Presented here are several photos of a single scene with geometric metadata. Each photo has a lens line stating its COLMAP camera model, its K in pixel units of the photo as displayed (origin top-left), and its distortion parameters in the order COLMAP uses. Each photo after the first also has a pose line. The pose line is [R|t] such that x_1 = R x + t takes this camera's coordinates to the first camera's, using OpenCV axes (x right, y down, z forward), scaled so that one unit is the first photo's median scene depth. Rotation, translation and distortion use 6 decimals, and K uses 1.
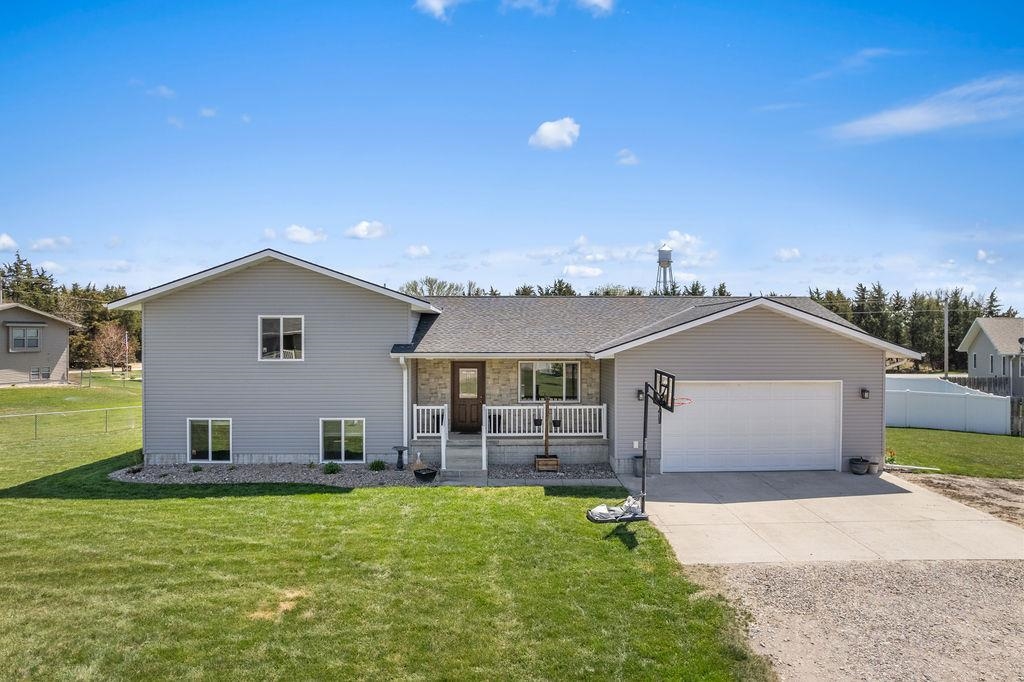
lens RADIAL K [[655.2, 0, 512.0], [0, 655.2, 341.0], [0, 0, 1]] dist [-0.102900, 0.080280]
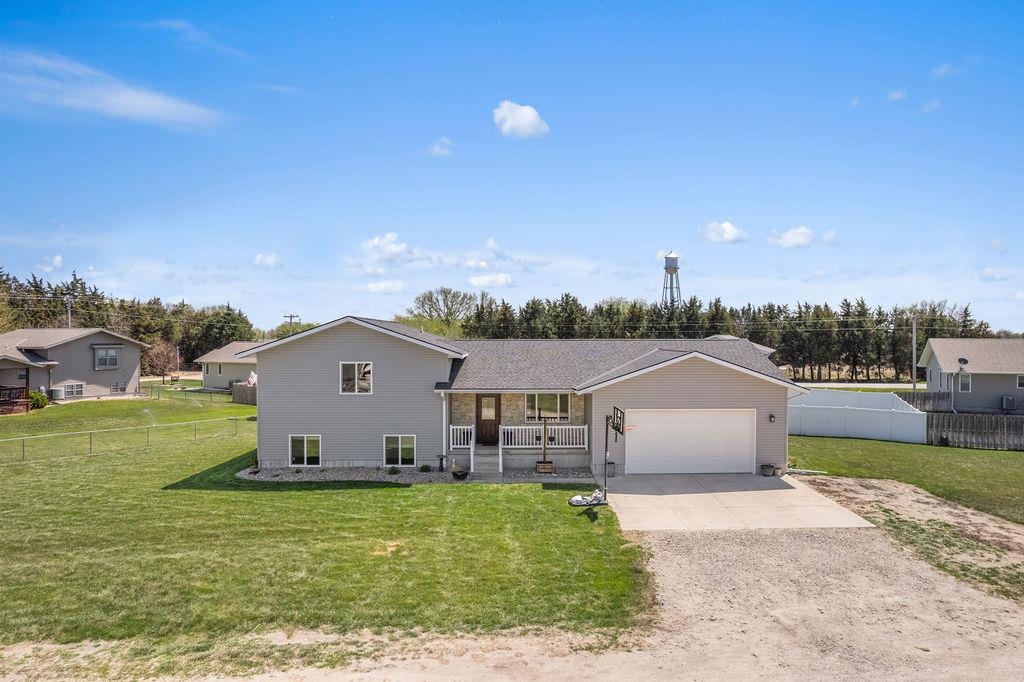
lens RADIAL K [[655.2, 0, 512.0], [0, 655.2, 341.0], [0, 0, 1]] dist [-0.102900, 0.080280]
pose [[0.999856, -0.000334, -0.016995, 0.006637], [0.000321, 1.000000, -0.000762, -0.084352], [0.016995, 0.000757, 0.999855, -0.412085]]
